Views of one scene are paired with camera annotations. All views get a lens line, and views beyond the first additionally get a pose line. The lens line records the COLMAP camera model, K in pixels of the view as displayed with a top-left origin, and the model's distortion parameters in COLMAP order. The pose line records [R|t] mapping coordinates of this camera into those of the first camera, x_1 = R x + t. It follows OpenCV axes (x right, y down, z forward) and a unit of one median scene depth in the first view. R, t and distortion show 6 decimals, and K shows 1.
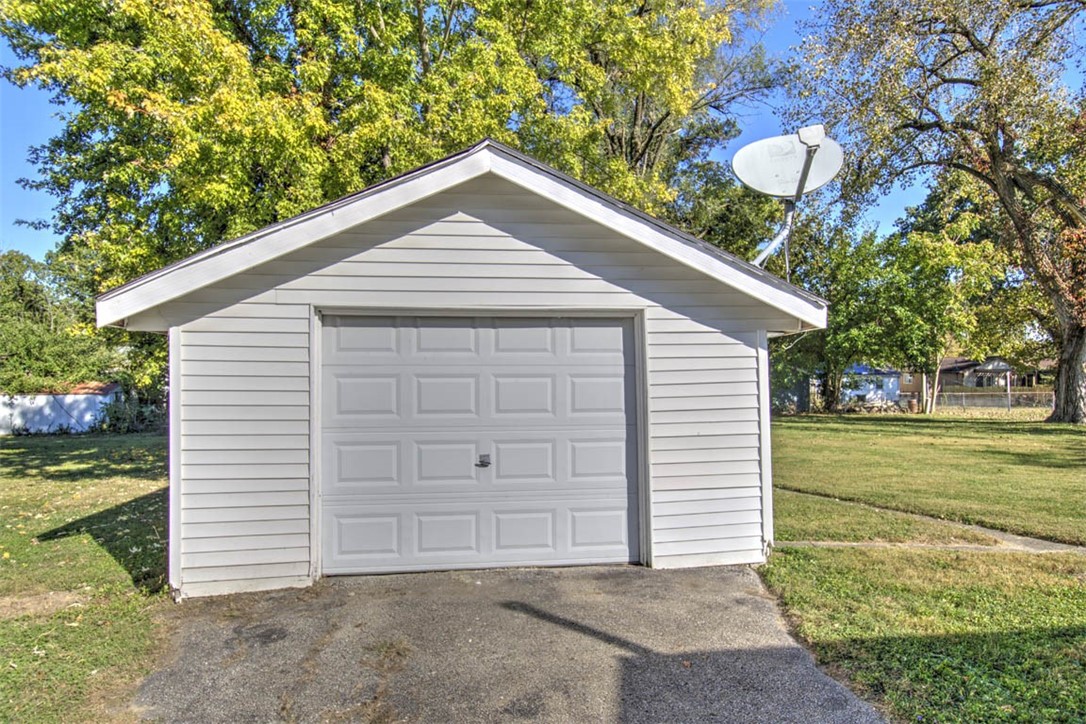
lens RADIAL K [[644.4, 0, 540.1], [0, 644.4, 362.1], [0, 0, 1]] dist [0.023598, -0.000294]
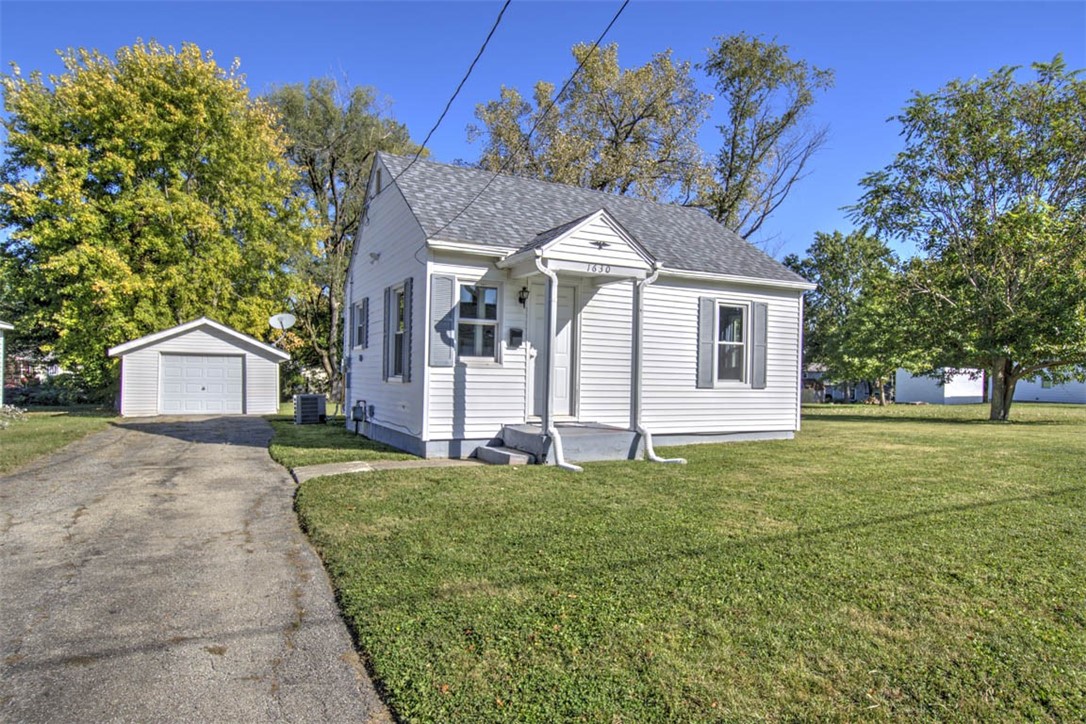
lens RADIAL K [[644.4, 0, 536.4], [0, 644.4, 361.8], [0, 0, 1]] dist [0.023598, -0.000294]
pose [[0.950757, 0.027348, 0.308730, 0.676631], [-0.025828, 0.999626, -0.009011, -0.040148], [-0.308861, 0.000593, 0.951107, -3.744940]]
